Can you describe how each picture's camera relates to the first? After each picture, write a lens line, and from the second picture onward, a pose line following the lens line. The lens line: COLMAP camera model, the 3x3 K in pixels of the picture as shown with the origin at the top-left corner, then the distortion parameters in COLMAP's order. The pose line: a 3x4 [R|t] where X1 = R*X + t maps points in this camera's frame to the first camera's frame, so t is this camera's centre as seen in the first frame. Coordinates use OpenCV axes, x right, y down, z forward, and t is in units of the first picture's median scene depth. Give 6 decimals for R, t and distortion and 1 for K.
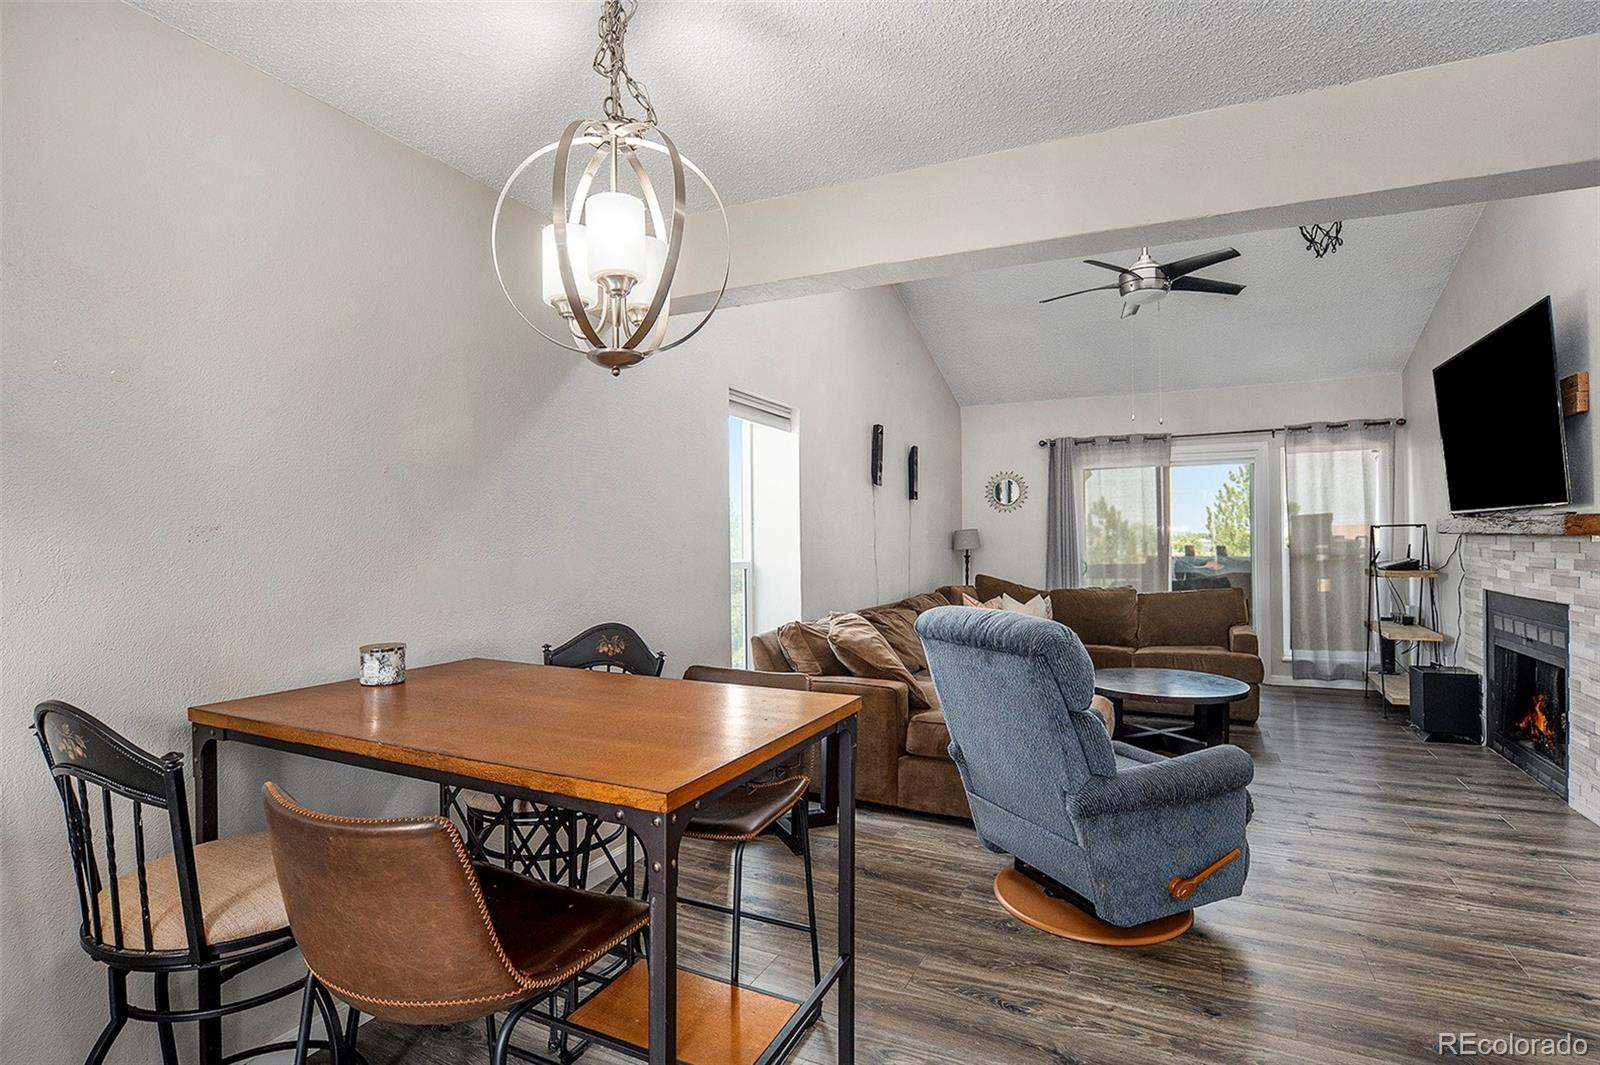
lens RADIAL K [[762.0, 0, 800.0], [0, 762.0, 532.5], [0, 0, 1]] dist [-0.029655, 0.000648]
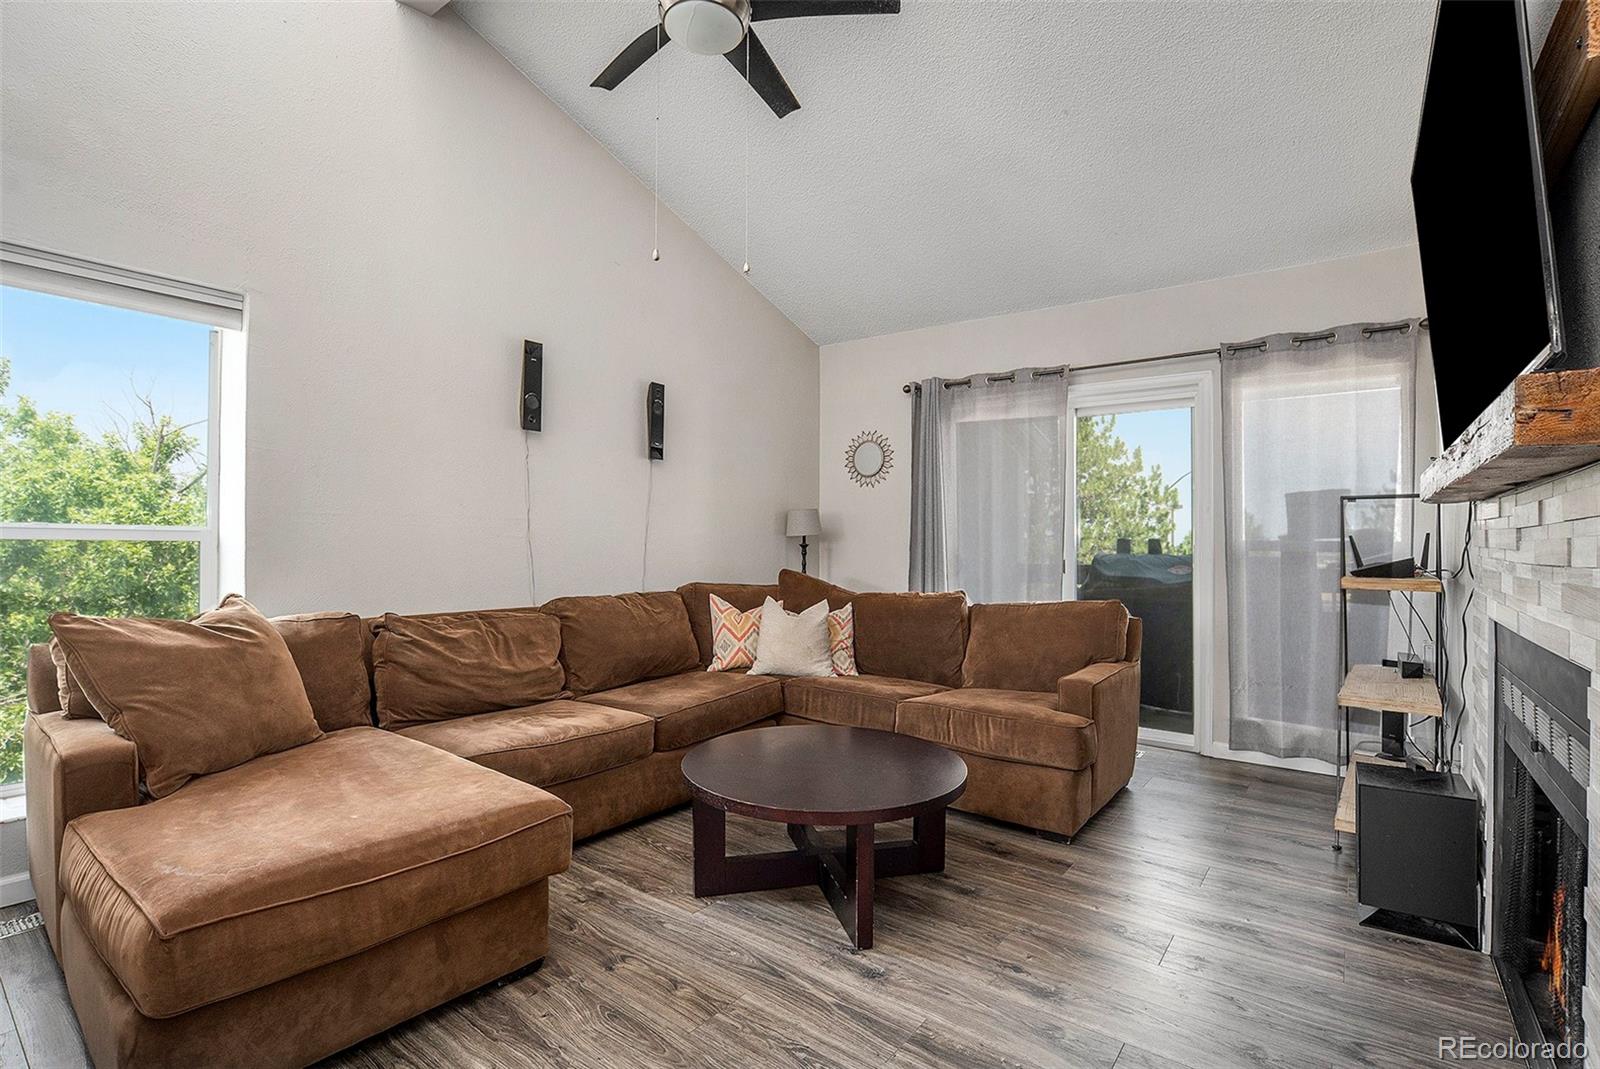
lens RADIAL K [[762.0, 0, 800.0], [0, 762.0, 534.5], [0, 0, 1]] dist [-0.029655, 0.000648]
pose [[0.983027, 0.021098, -0.182246, 0.524275], [-0.020657, 0.999777, 0.004319, 0.026367], [0.182297, -0.000481, 0.983243, 0.418616]]
